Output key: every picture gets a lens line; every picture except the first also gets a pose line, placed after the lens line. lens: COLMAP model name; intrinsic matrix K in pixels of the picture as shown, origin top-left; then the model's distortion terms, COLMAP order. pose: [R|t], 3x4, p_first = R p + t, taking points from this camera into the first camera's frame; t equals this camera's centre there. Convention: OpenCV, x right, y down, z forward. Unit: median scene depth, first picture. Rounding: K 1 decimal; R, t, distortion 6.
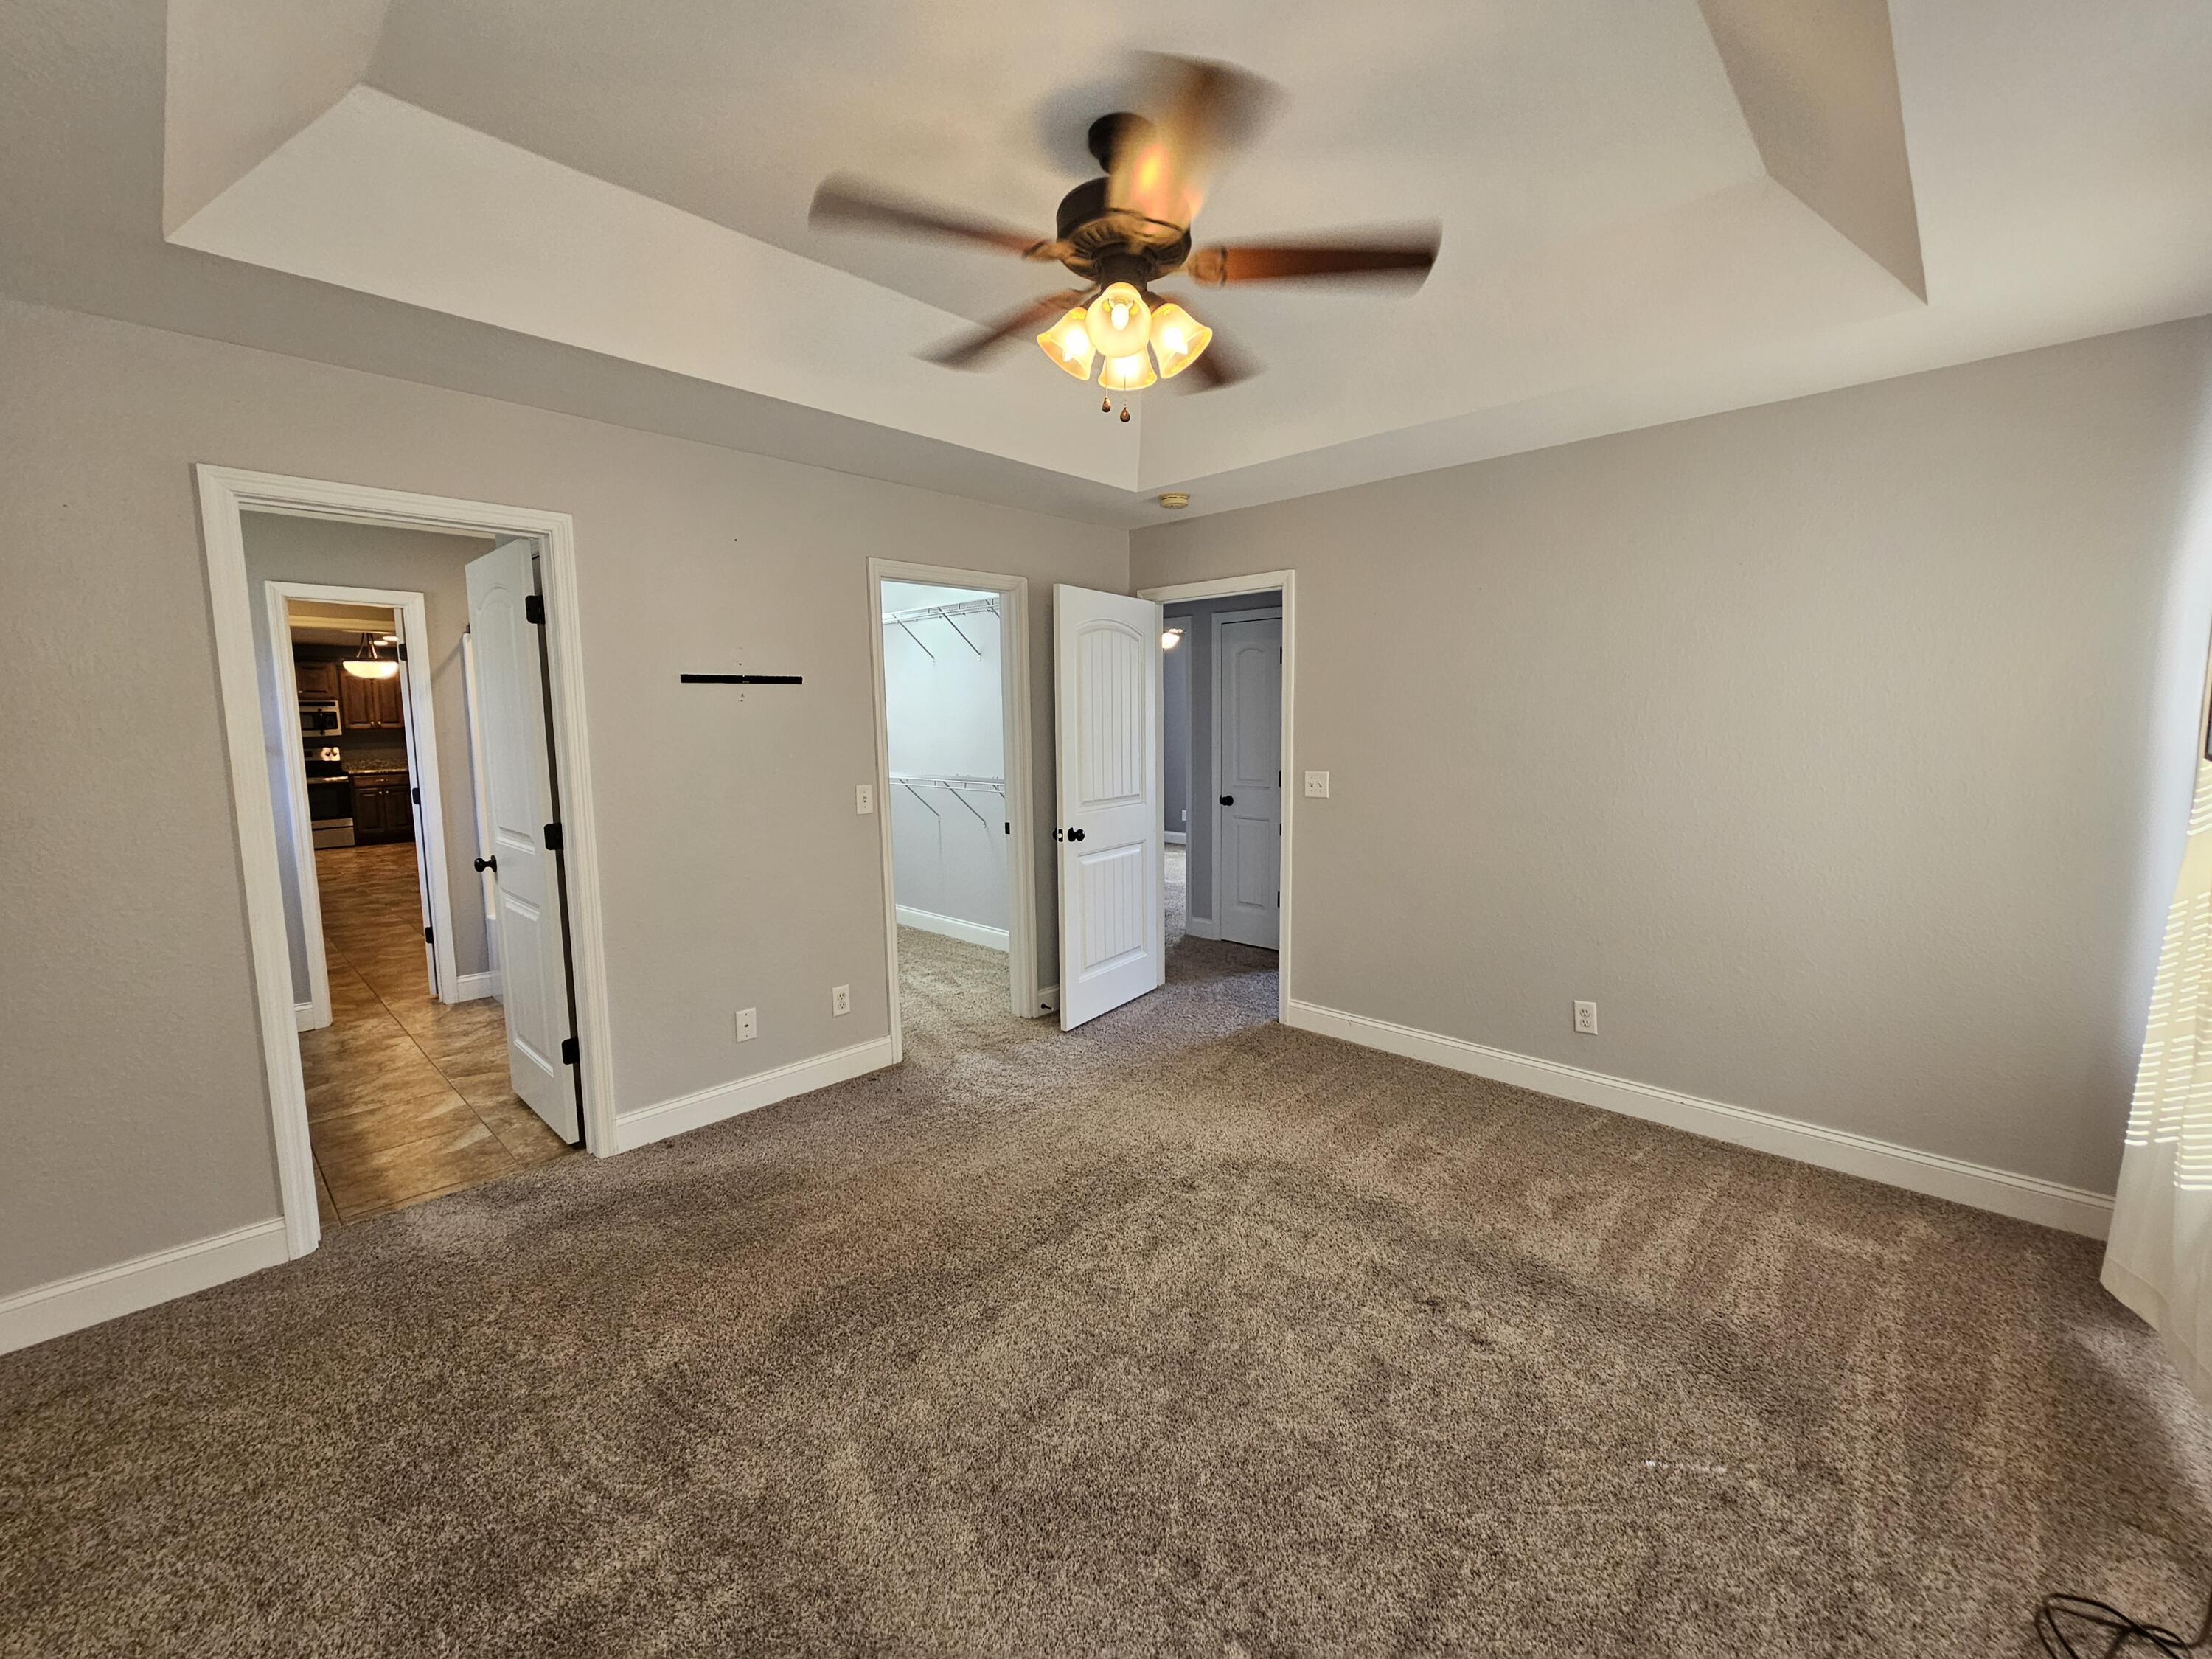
lens RADIAL K [[905.4, 0, 1104.2], [0, 905.4, 816.0], [0, 0, 1]] dist [0.000360, 0.000636]
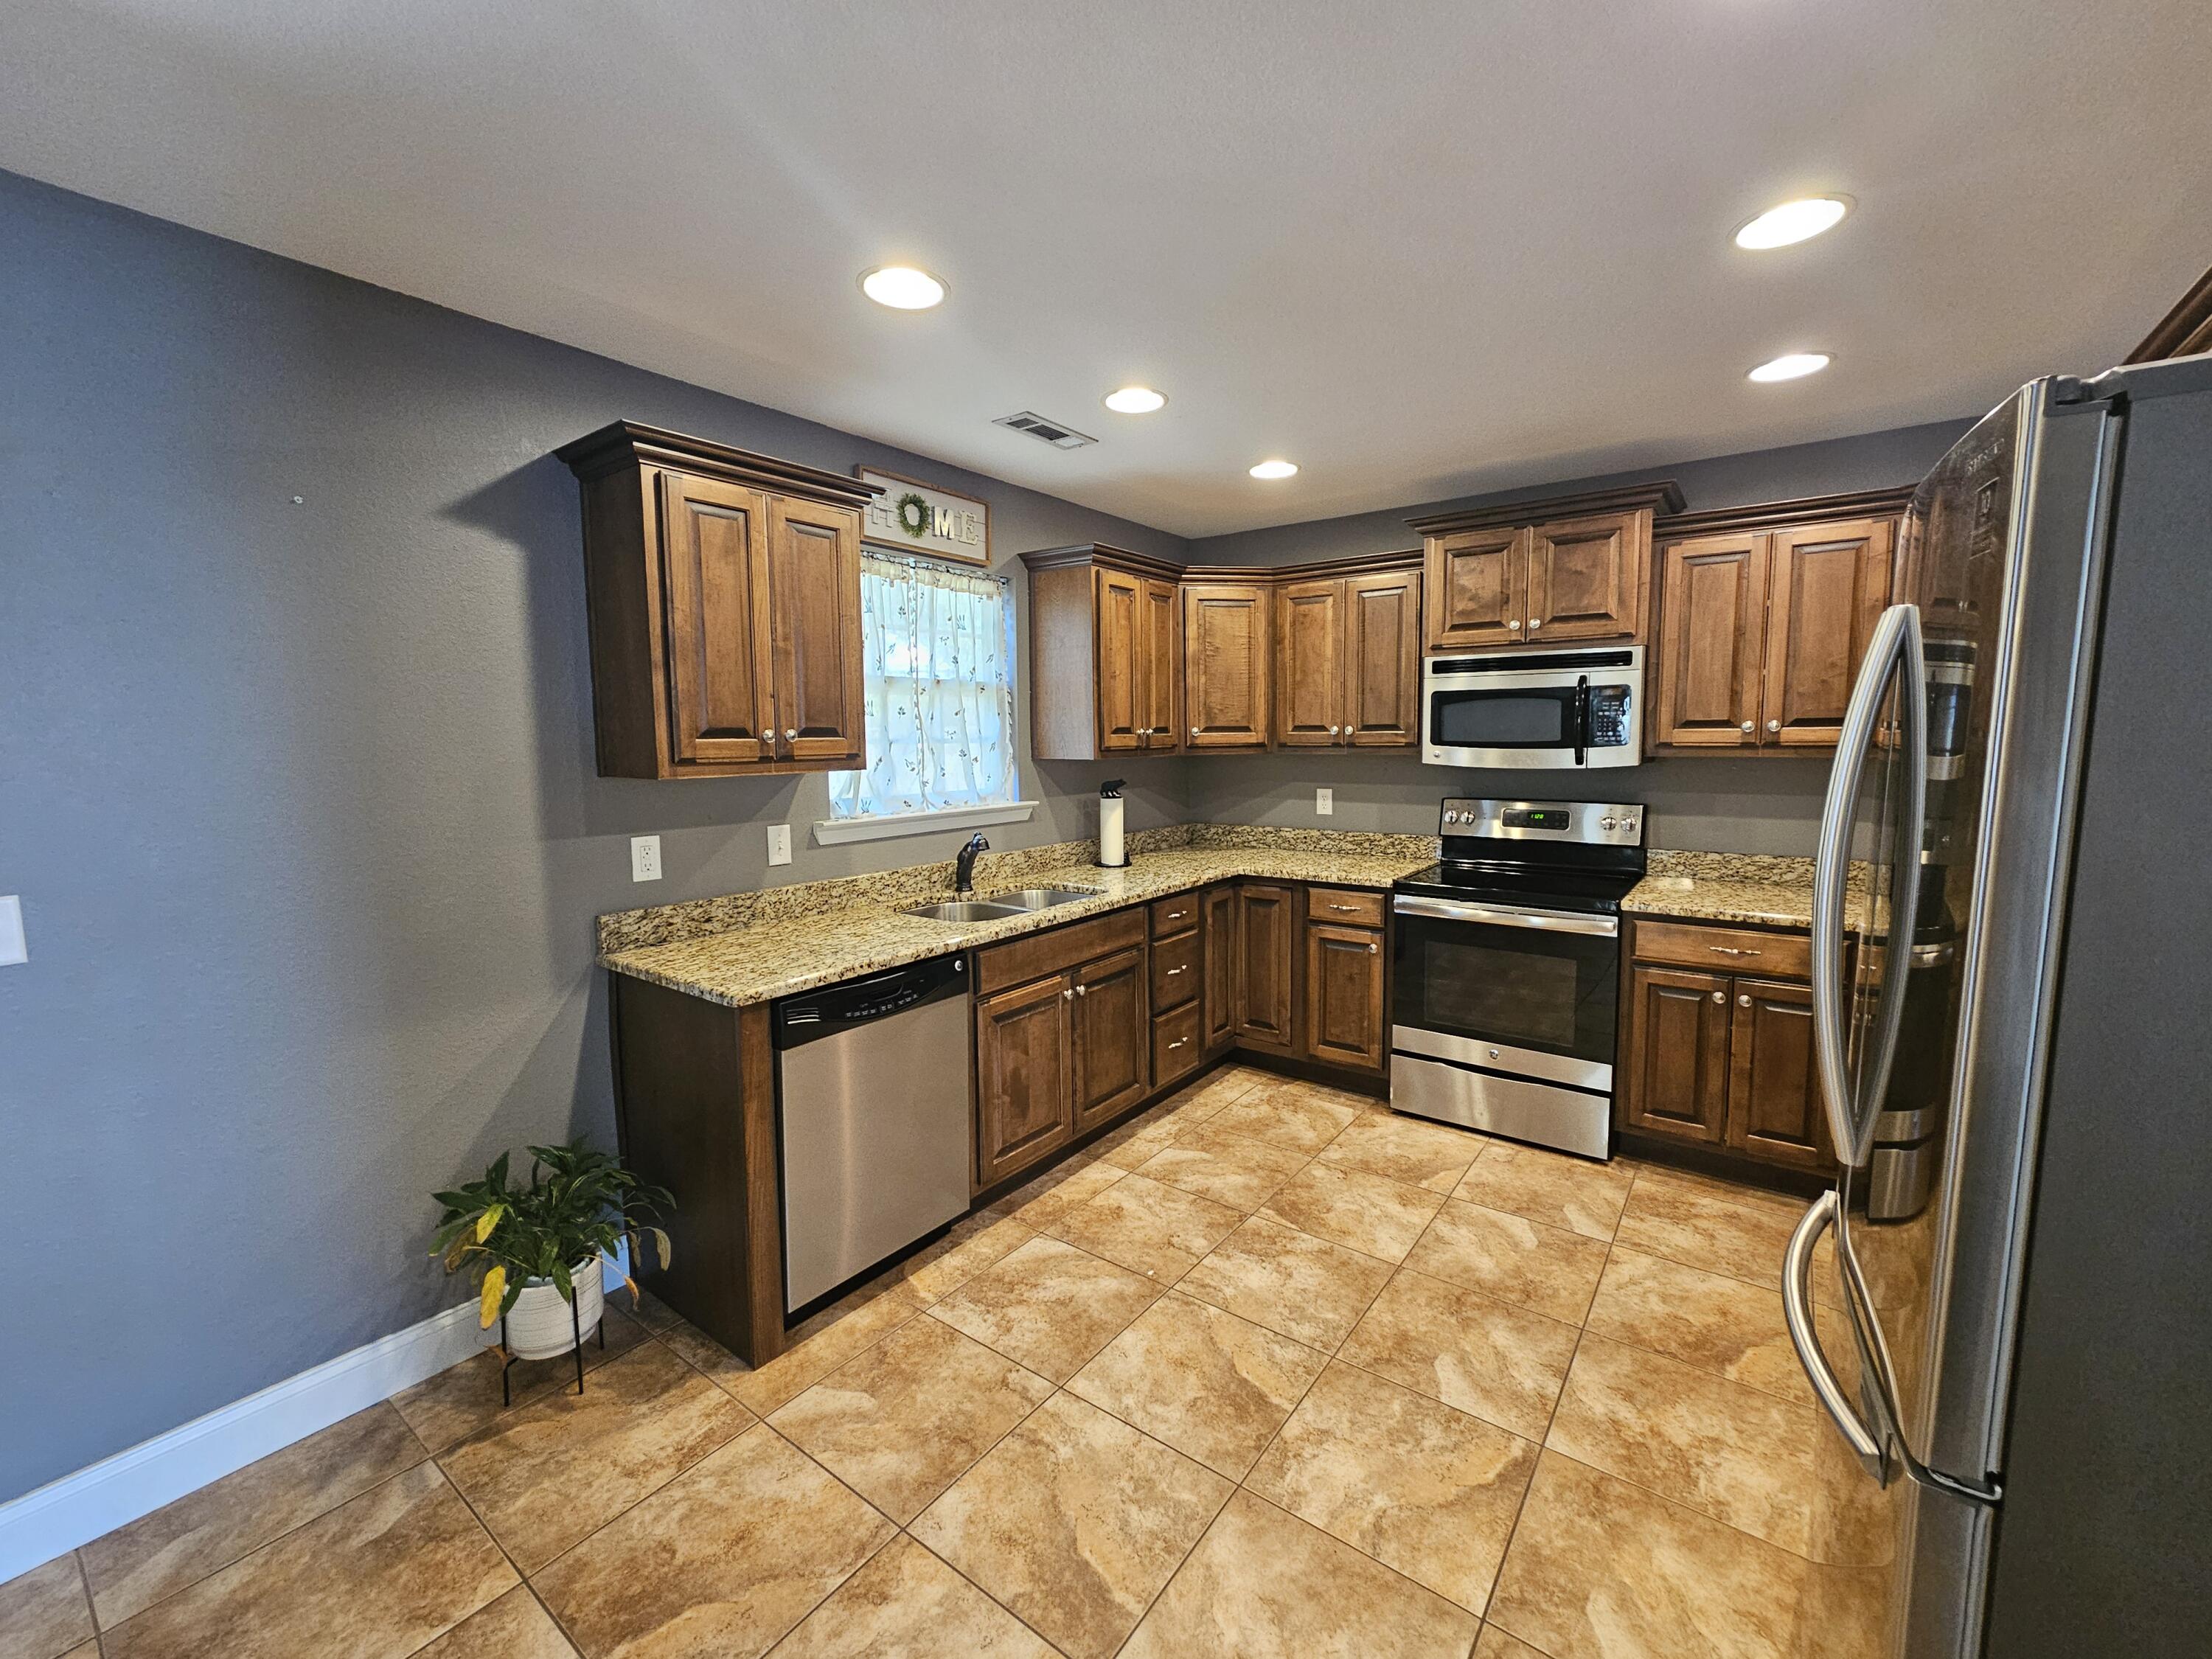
lens RADIAL K [[905.4, 0, 1115.1], [0, 905.4, 819.4], [0, 0, 1]] dist [0.000360, 0.000636]
pose [[0.140661, 0.105891, -0.984379, -1.390289], [-0.105923, 0.990167, 0.091378, -0.194877], [0.984375, 0.091415, 0.150494, 1.903475]]
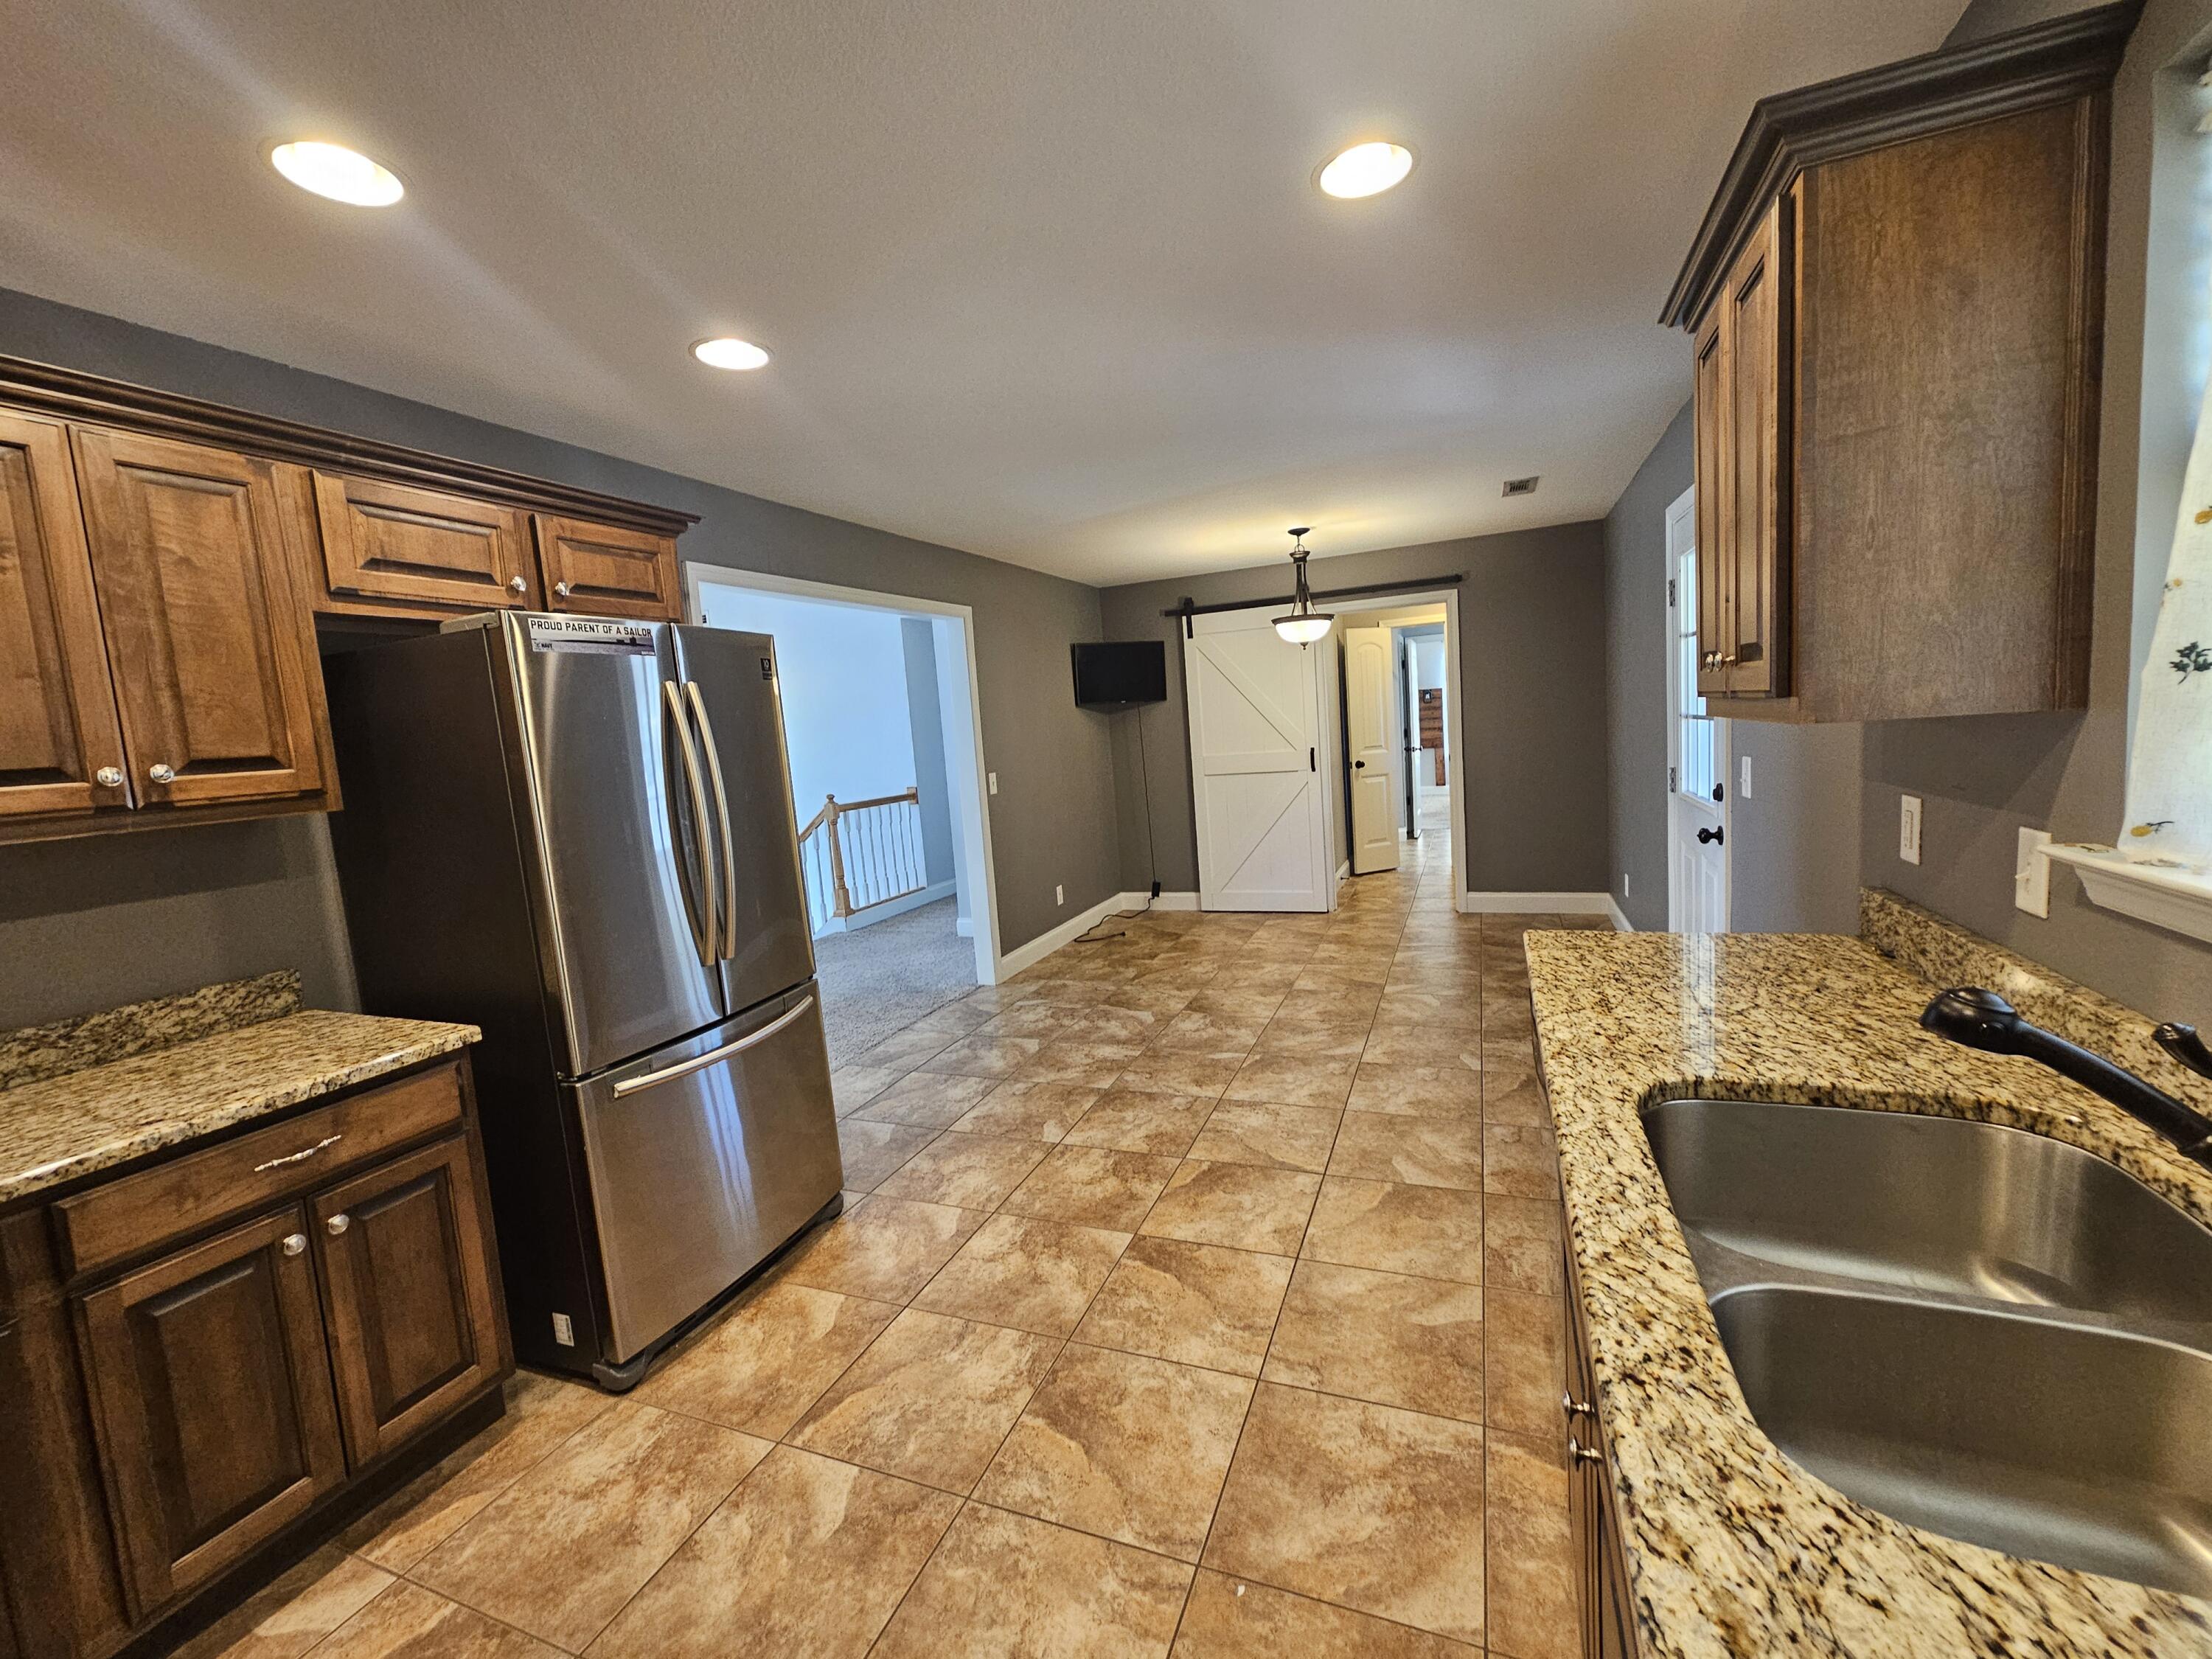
lens RADIAL K [[905.4, 0, 1118.6], [0, 905.4, 819.9], [0, 0, 1]] dist [0.000360, 0.000636]
pose [[-0.388447, -0.058792, 0.919594, -2.166256], [0.180429, 0.973792, 0.138473, -0.204395], [-0.903634, 0.219710, -0.367658, 2.131952]]
